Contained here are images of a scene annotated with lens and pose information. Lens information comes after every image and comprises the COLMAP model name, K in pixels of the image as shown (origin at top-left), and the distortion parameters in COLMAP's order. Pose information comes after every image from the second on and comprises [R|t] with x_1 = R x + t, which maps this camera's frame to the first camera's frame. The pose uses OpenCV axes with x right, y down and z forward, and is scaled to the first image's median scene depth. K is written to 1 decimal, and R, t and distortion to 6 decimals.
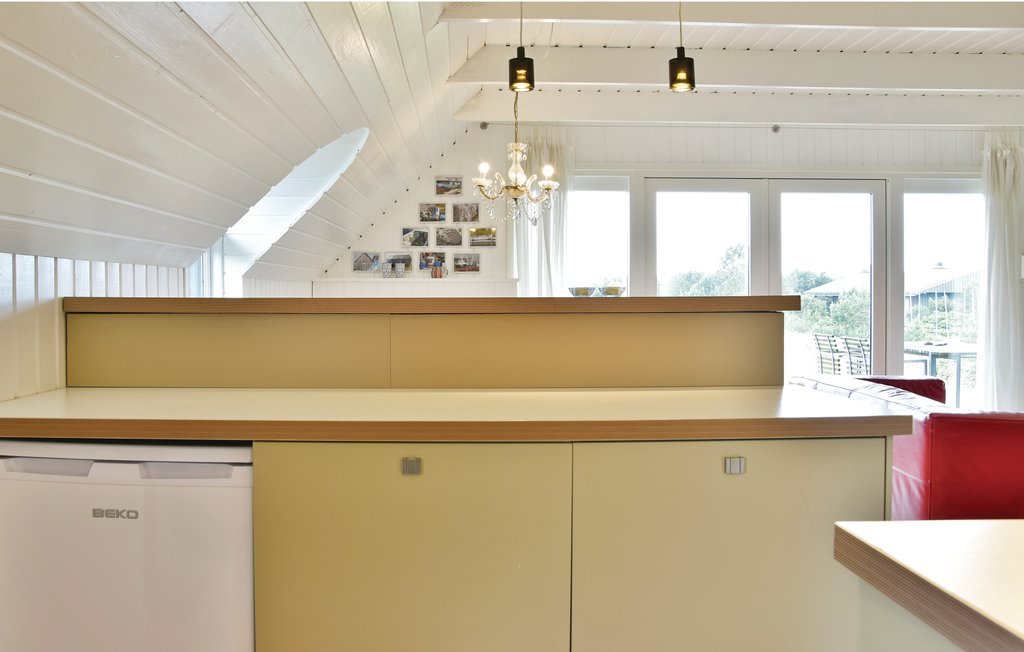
lens RADIAL K [[788.5, 0, 550.7], [0, 788.5, 315.0], [0, 0, 1]] dist [-0.144329, 0.081135]
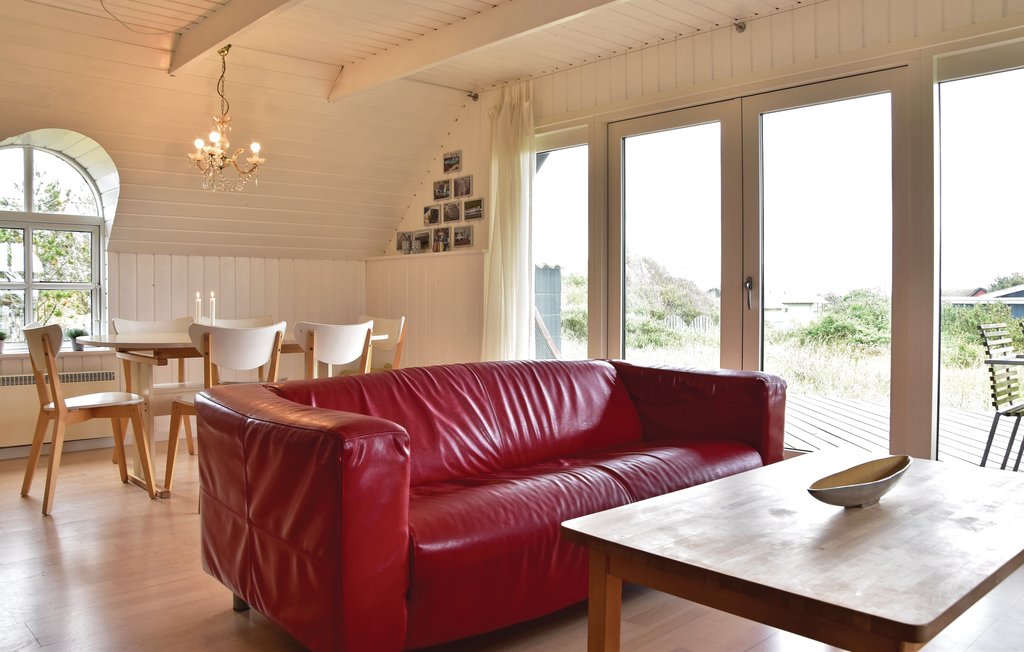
lens RADIAL K [[788.5, 0, 550.7], [0, 788.5, 315.0], [0, 0, 1]] dist [-0.144329, 0.081135]
pose [[0.714188, 0.010197, -0.699879, 0.676757], [-0.009110, 0.999945, 0.005273, 0.027550], [0.699894, 0.002609, 0.714242, 0.362707]]
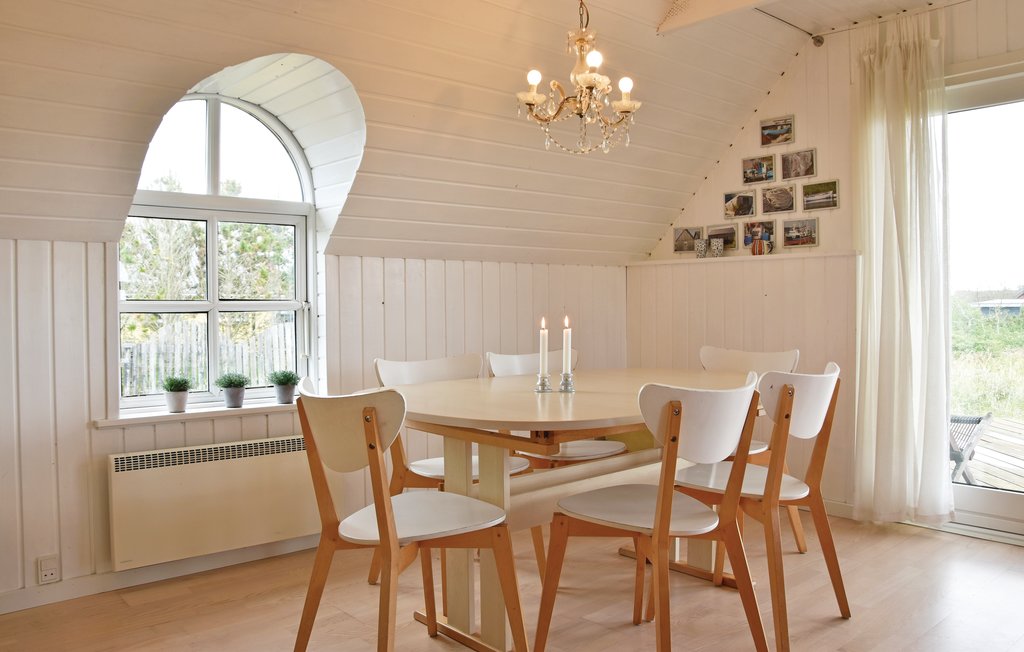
lens RADIAL K [[788.5, 0, 550.7], [0, 788.5, 315.0], [0, 0, 1]] dist [-0.144329, 0.081135]
pose [[0.690753, 0.001117, -0.723090, 0.253320], [-0.003257, 0.999993, -0.001567, 0.011347], [0.723084, 0.003438, 0.690752, 0.337803]]
